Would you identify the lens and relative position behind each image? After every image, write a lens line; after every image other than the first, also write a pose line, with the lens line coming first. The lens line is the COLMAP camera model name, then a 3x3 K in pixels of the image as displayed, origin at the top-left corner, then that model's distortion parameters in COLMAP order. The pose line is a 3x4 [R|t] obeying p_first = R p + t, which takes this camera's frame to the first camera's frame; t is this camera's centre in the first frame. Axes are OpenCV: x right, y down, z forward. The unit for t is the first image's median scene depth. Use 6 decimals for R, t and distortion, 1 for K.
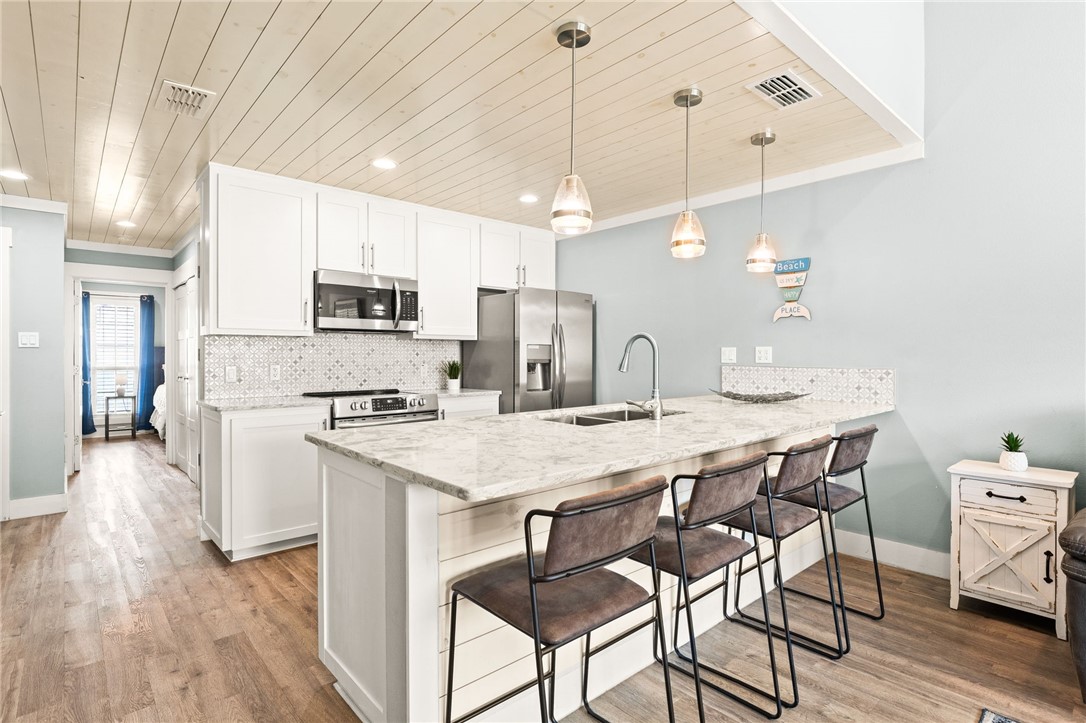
lens RADIAL K [[541.1, 0, 551.7], [0, 541.1, 358.8], [0, 0, 1]] dist [-0.011401, -0.001141]
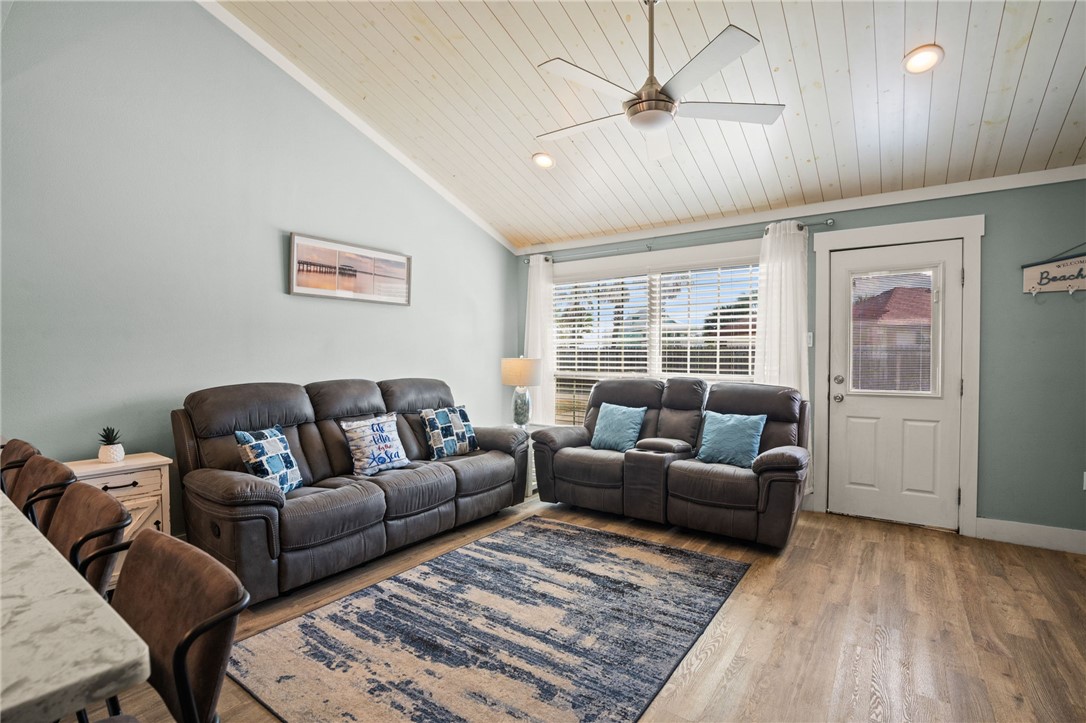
lens RADIAL K [[502.0, 0, 551.6], [0, 502.0, 366.2], [0, 0, 1]] dist [-0.021678, 0.002816]
pose [[-0.221676, -0.022279, 0.974866, -0.183980], [0.003443, 0.999715, 0.023630, -0.002964], [-0.975114, 0.008595, -0.221536, 0.220259]]
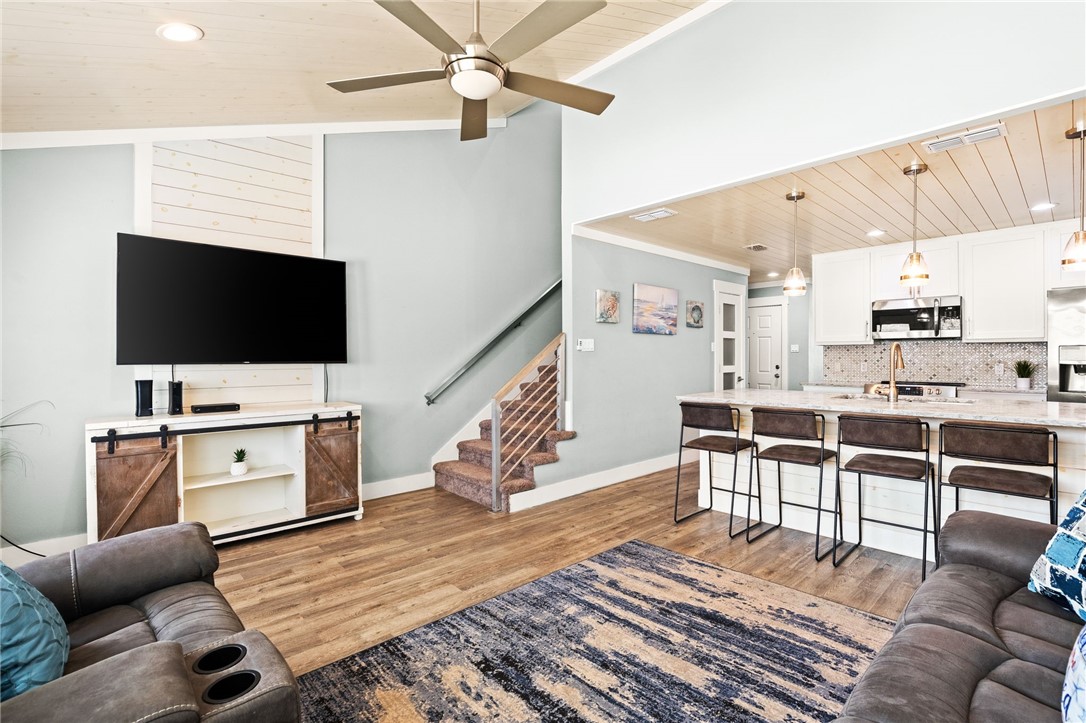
lens RADIAL K [[502.0, 0, 553.3], [0, 502.0, 357.3], [0, 0, 1]] dist [-0.021678, 0.002816]
pose [[0.029266, 0.003579, -0.999565, 0.907543], [-0.001879, 0.999992, 0.003526, -0.006690], [0.999570, 0.001775, 0.029273, 0.028692]]
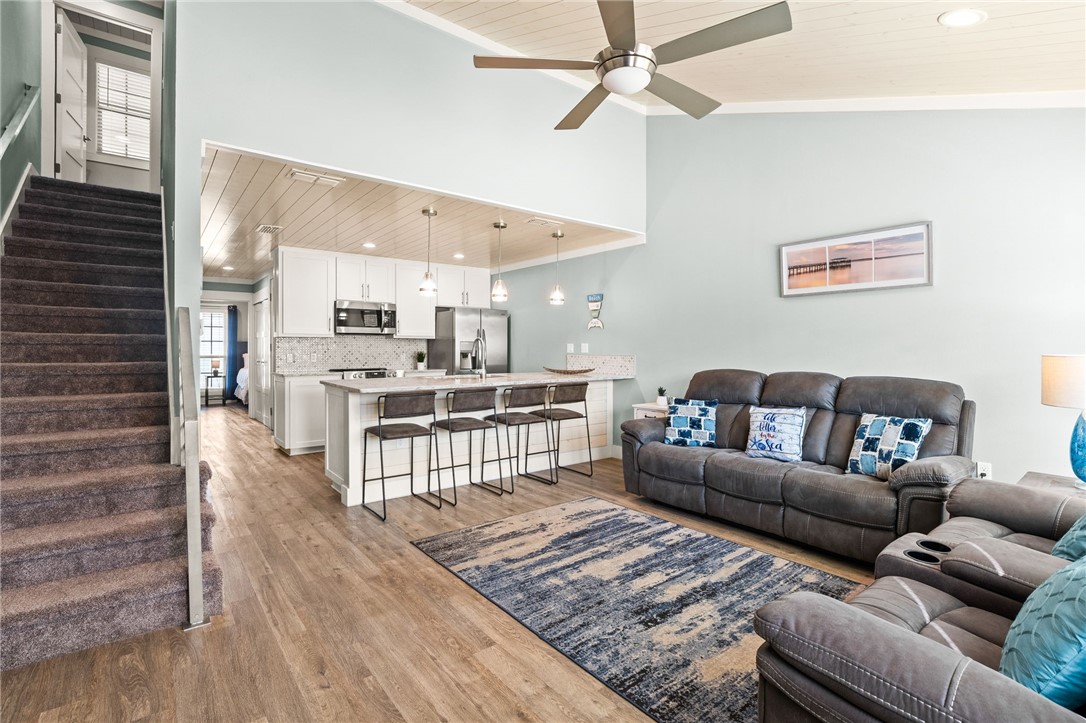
lens RADIAL K [[502.0, 0, 548.3], [0, 502.0, 353.0], [0, 0, 1]] dist [-0.021678, 0.002816]
pose [[0.998343, 0.001712, -0.057513, 0.337472], [-0.001483, 0.999991, 0.004033, 0.001972], [0.057520, -0.003941, 0.998337, -0.571394]]
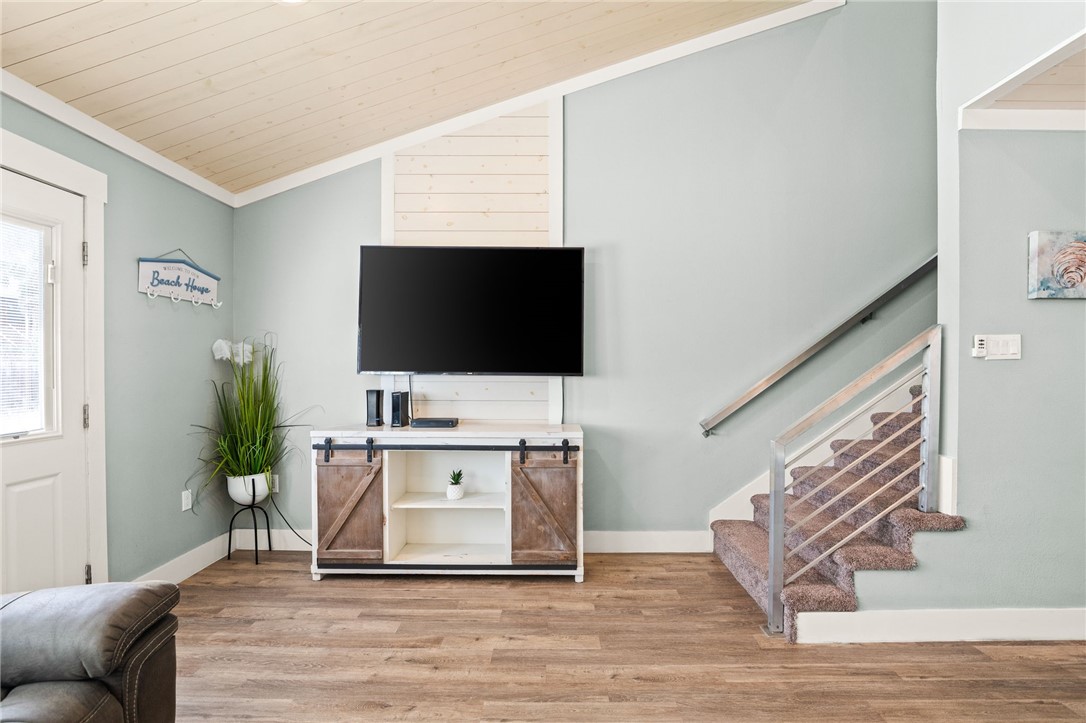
lens RADIAL K [[502.0, 0, 551.5], [0, 502.0, 372.5], [0, 0, 1]] dist [-0.021678, 0.002816]
pose [[-0.669330, 0.004678, -0.742951, 0.520493], [-0.005943, 0.999914, 0.011651, -0.005220], [0.742942, 0.012214, -0.669245, 0.135702]]
